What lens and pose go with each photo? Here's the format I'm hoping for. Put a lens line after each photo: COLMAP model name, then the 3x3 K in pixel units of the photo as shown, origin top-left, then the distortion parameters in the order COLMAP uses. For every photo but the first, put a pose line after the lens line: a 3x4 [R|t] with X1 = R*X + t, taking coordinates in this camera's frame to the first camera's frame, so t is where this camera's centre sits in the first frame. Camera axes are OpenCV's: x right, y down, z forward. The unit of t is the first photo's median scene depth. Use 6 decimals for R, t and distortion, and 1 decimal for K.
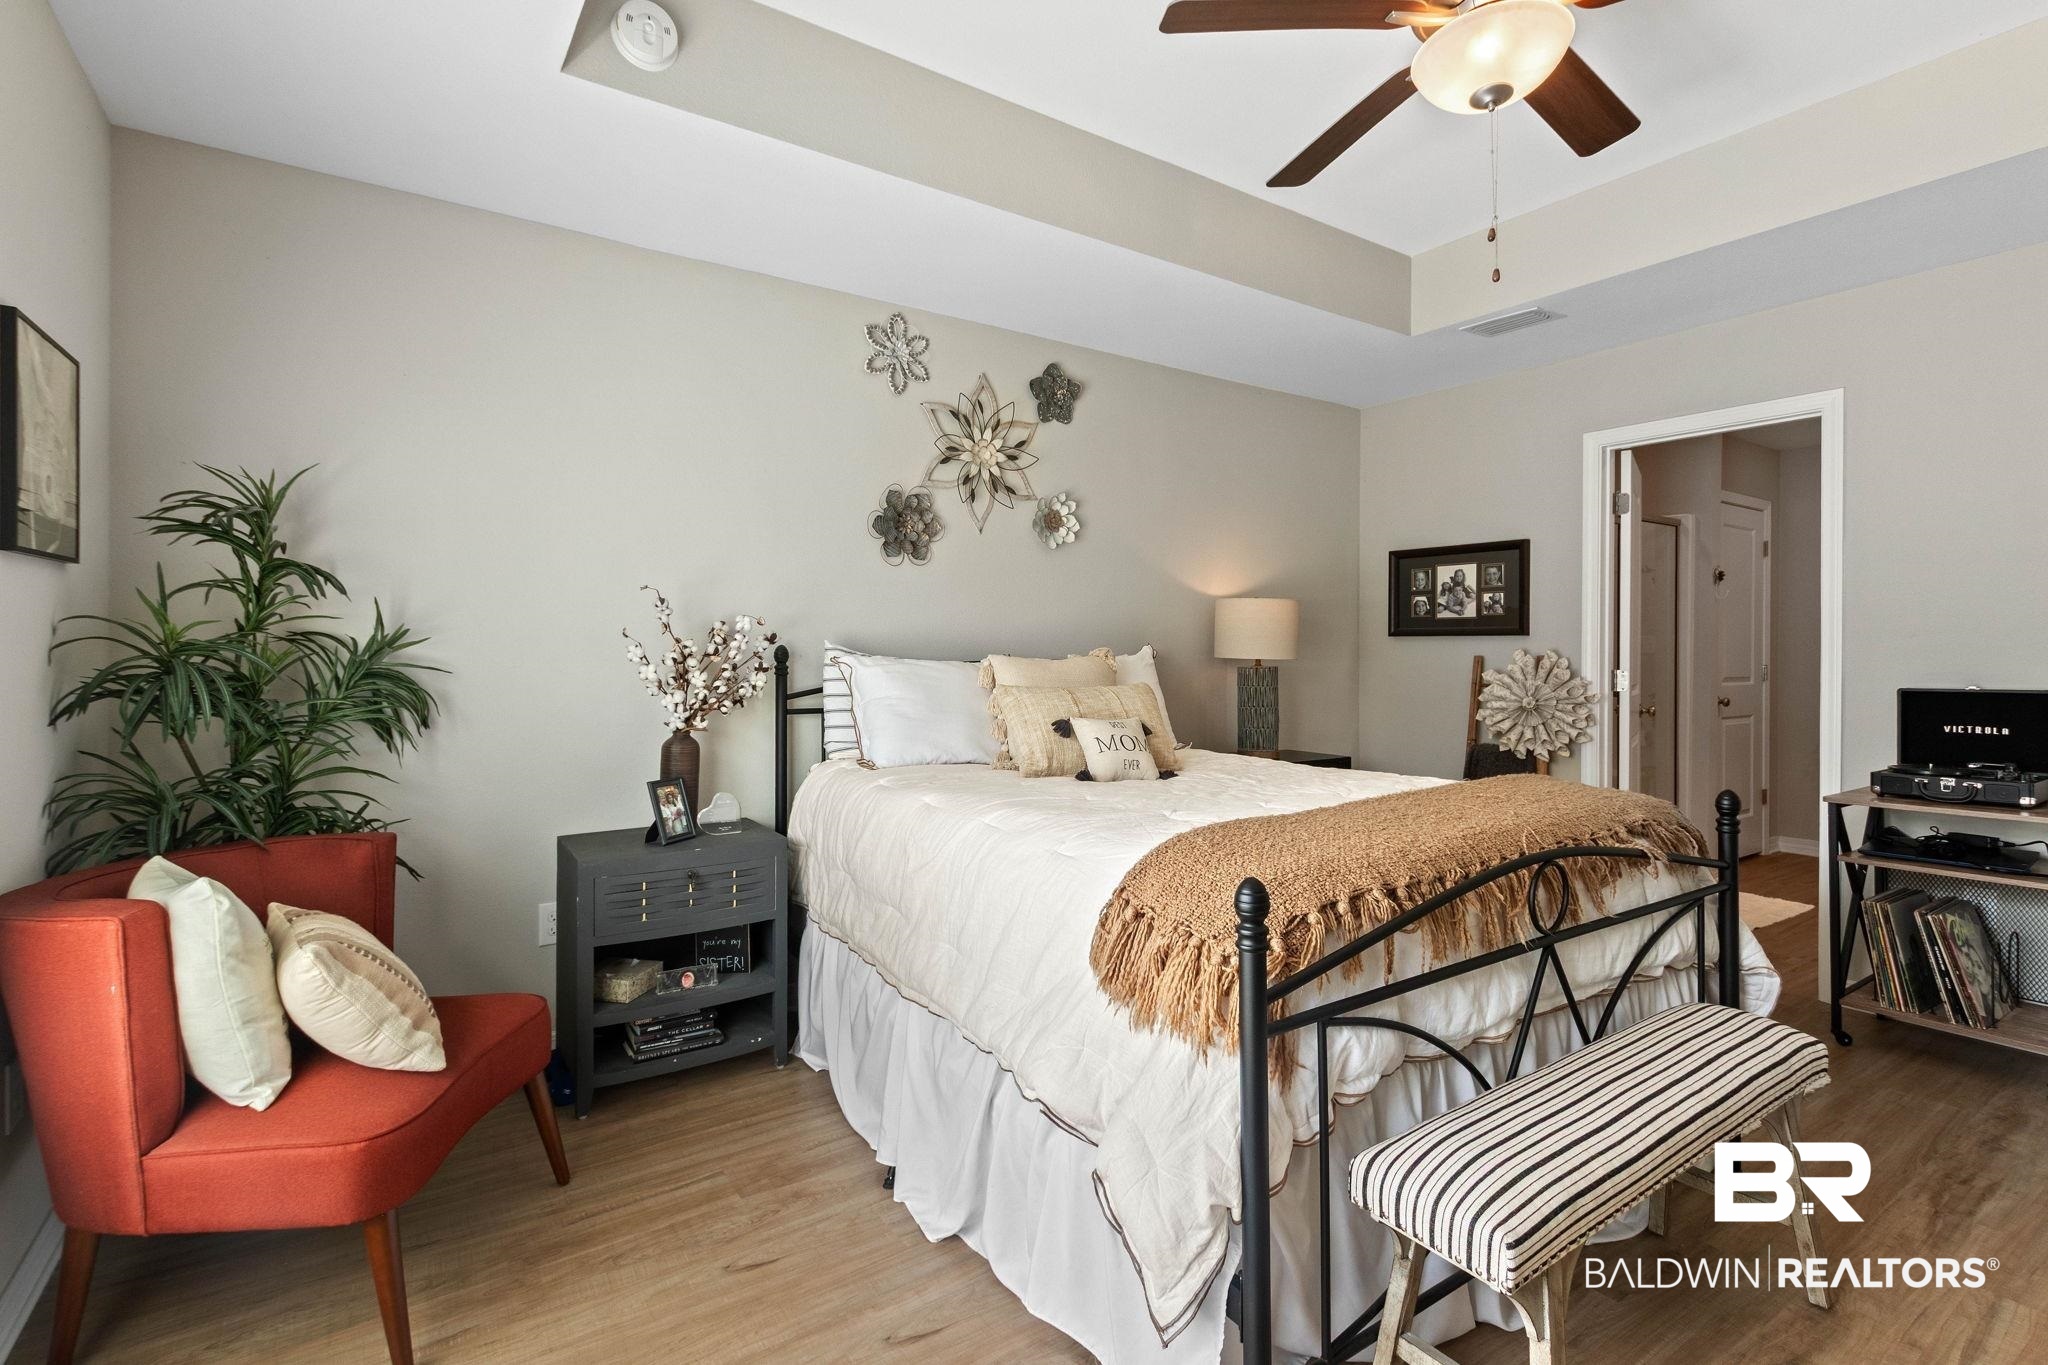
lens RADIAL K [[945.8, 0, 1029.8], [0, 945.8, 657.5], [0, 0, 1]] dist [0.003378, 0.000065]
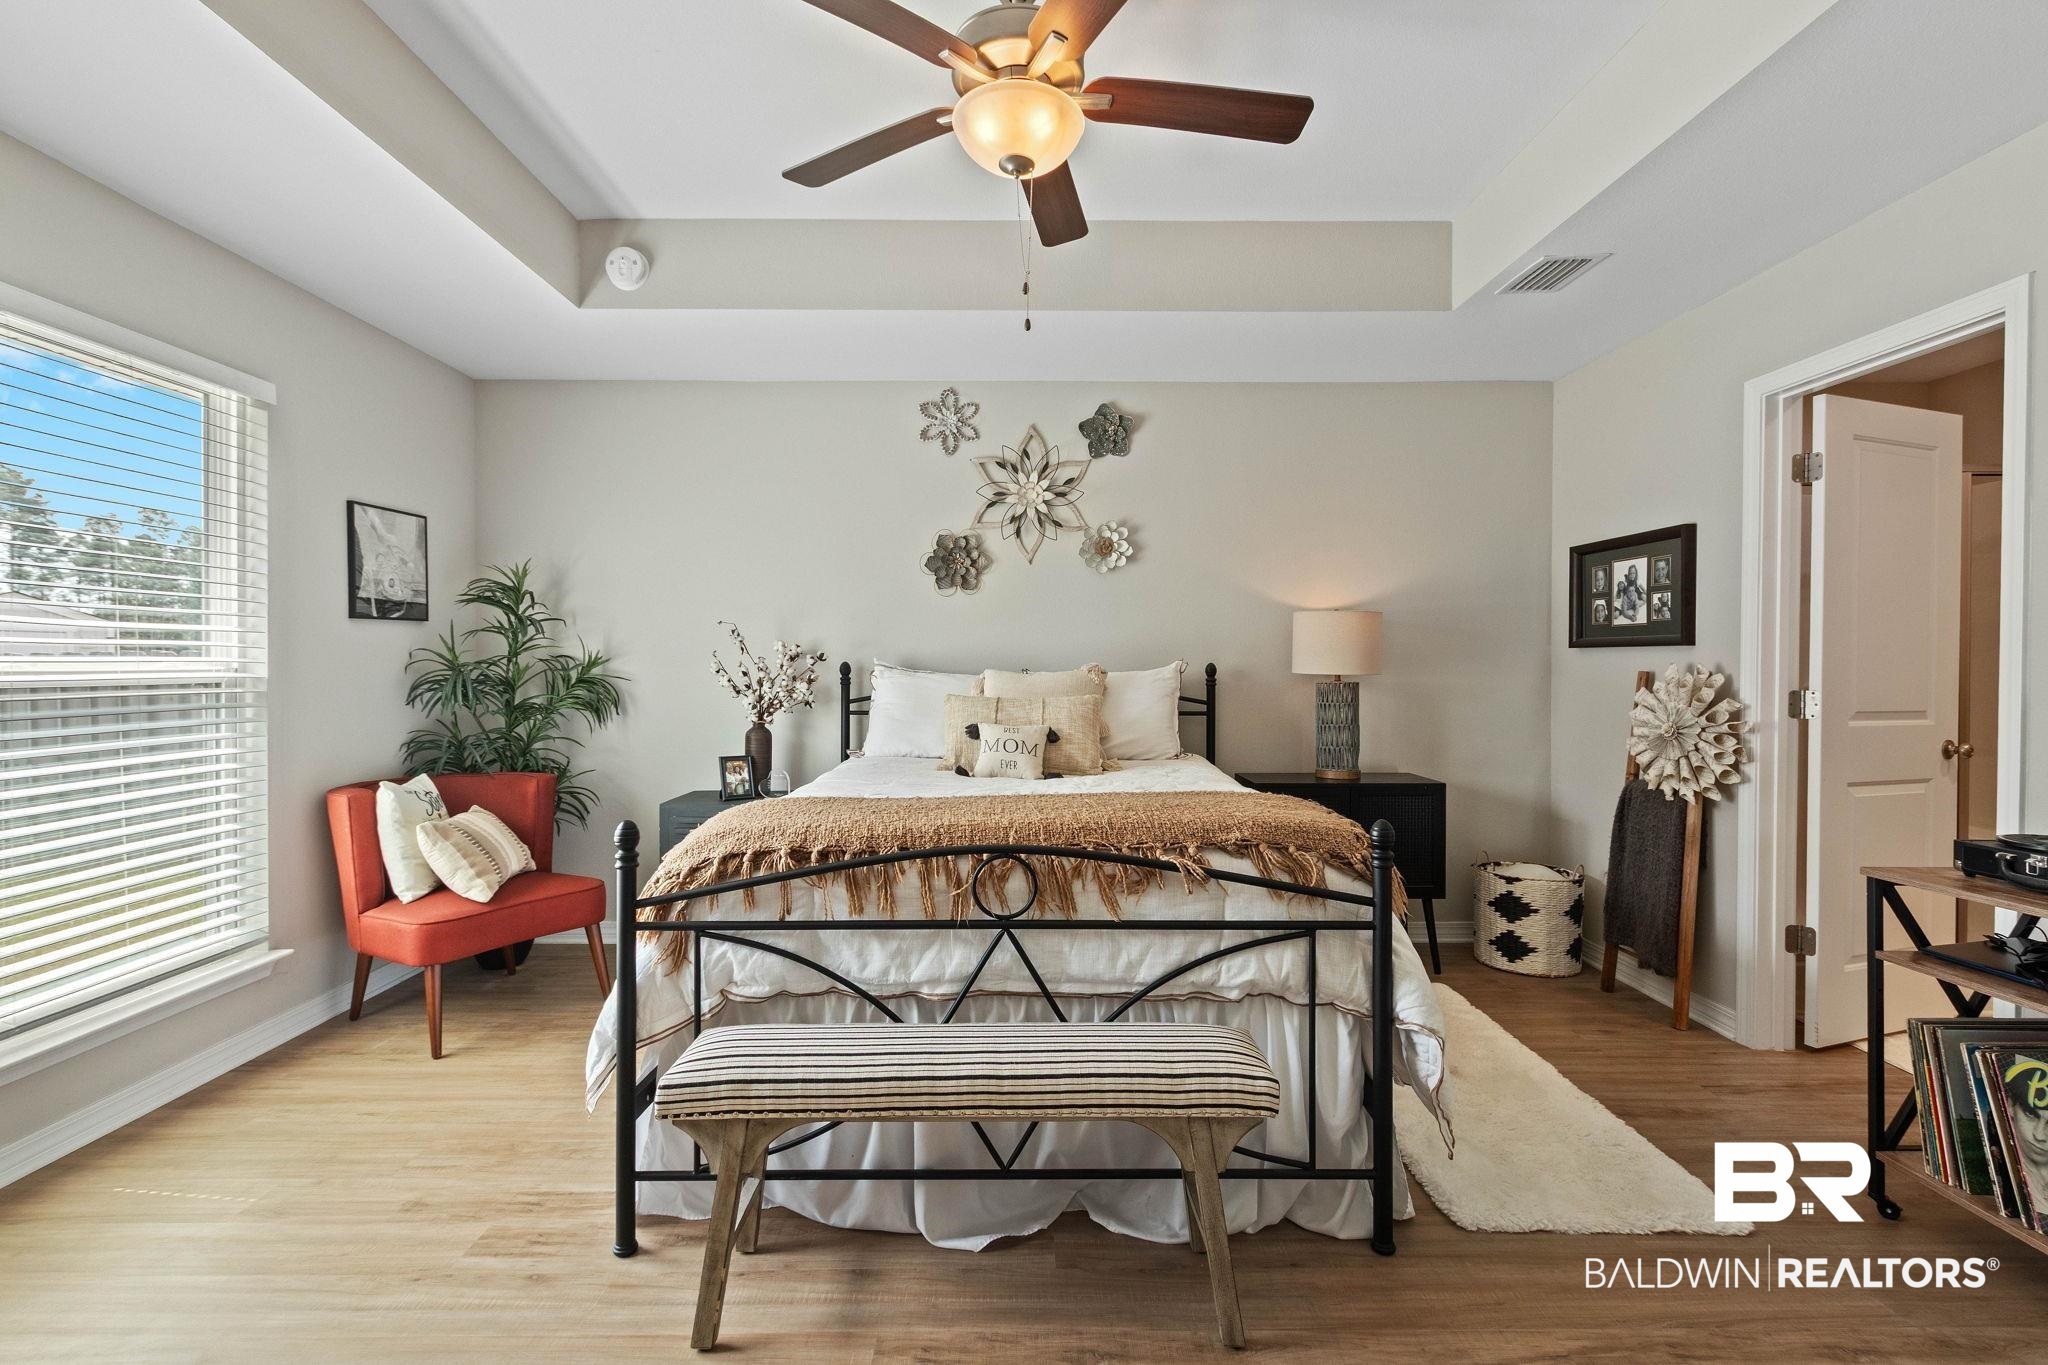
lens RADIAL K [[932.8, 0, 1021.8], [0, 932.8, 684.7], [0, 0, 1]] dist [0.003762, 0.000349]
pose [[0.833469, 0.009648, -0.552482, 0.578381], [-0.002184, 0.999897, 0.014166, -0.000368], [0.552562, -0.010600, 0.833404, 0.046879]]
